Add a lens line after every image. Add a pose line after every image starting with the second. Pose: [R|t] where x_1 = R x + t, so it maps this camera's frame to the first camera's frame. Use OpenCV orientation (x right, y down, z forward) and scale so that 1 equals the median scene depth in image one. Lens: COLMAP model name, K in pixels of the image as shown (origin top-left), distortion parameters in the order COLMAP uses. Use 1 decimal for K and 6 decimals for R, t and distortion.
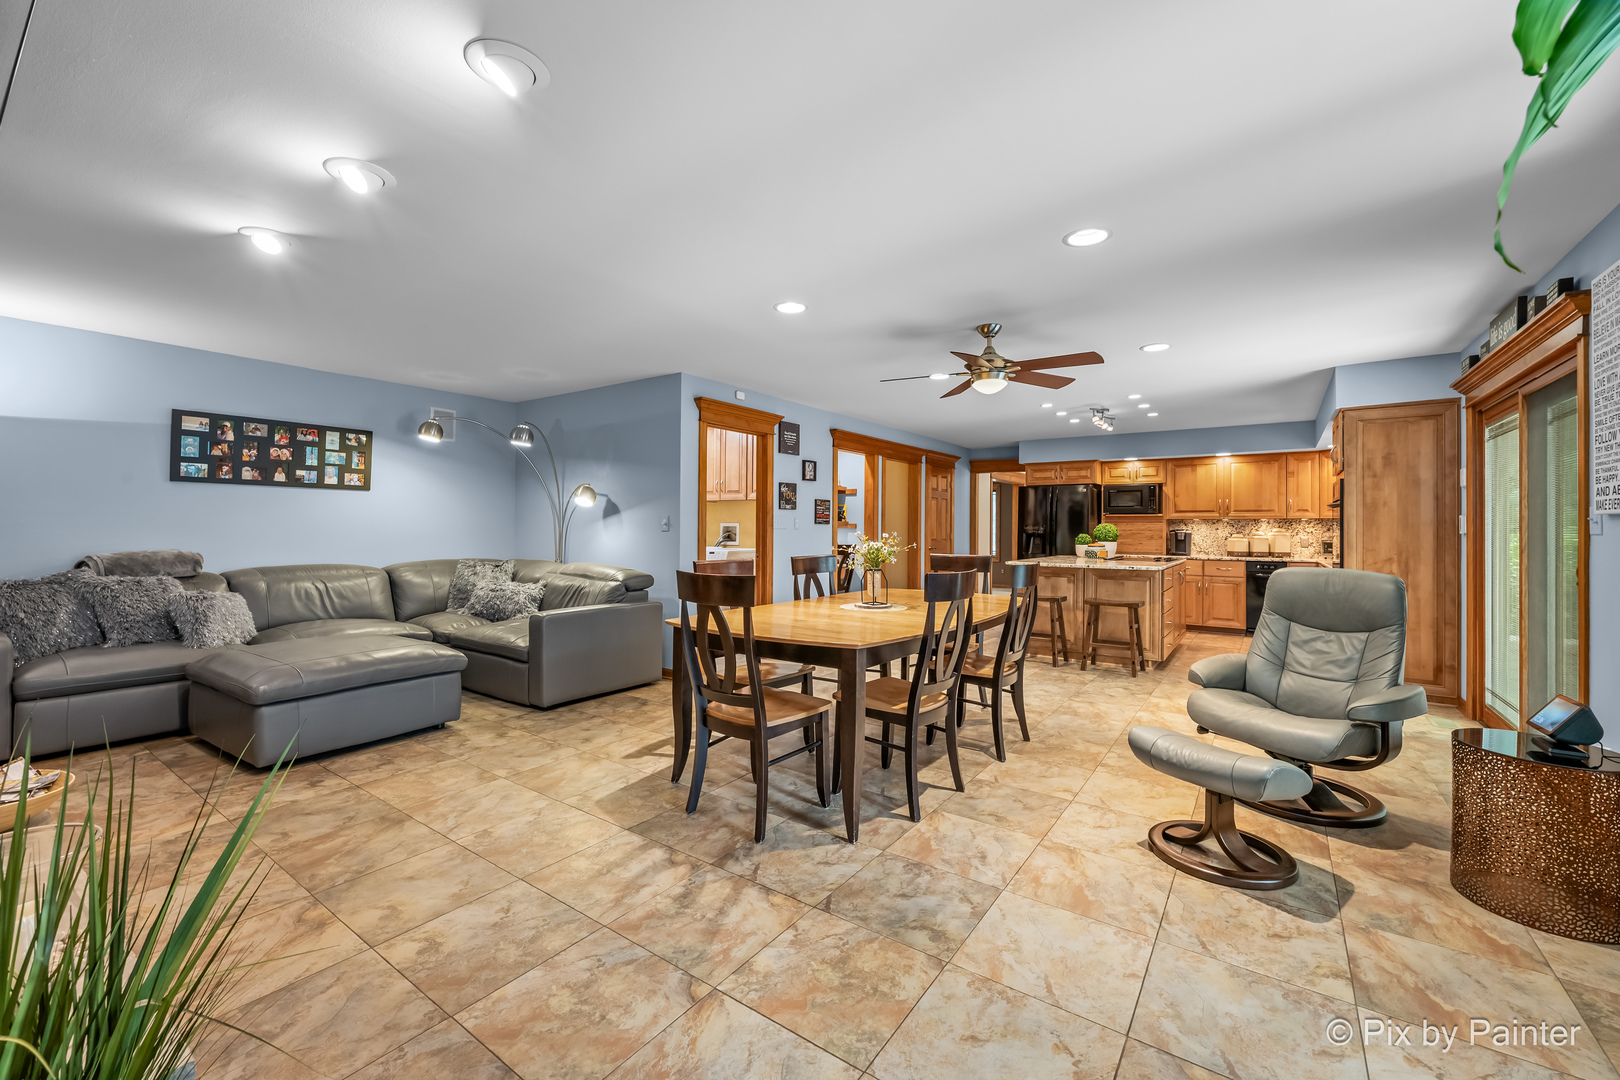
lens RADIAL K [[653.2, 0, 806.0], [0, 653.2, 529.0], [0, 0, 1]] dist [0.001350, 0.000078]
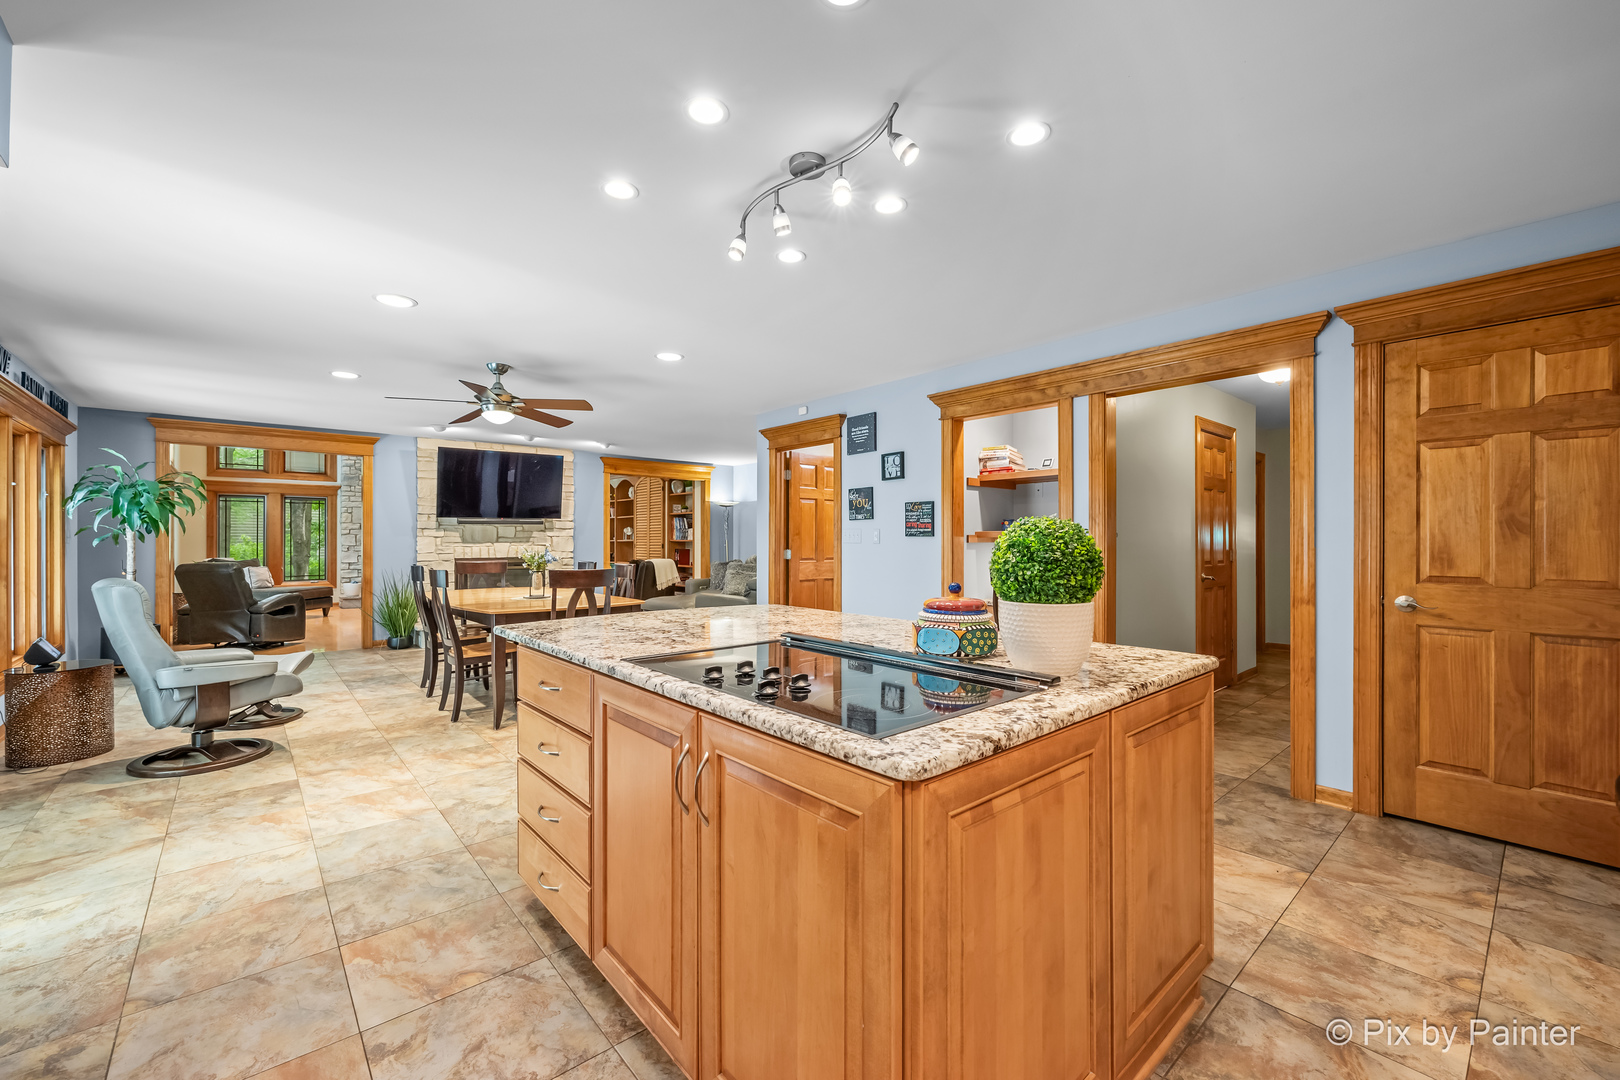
lens RADIAL K [[653.2, 0, 804.8], [0, 653.2, 541.7], [0, 0, 1]] dist [0.001350, 0.000078]
pose [[-0.230497, -0.002456, -0.973070, 0.783156], [0.002659, 0.999991, -0.003154, 0.000100], [0.973069, -0.003314, -0.230489, 1.099928]]
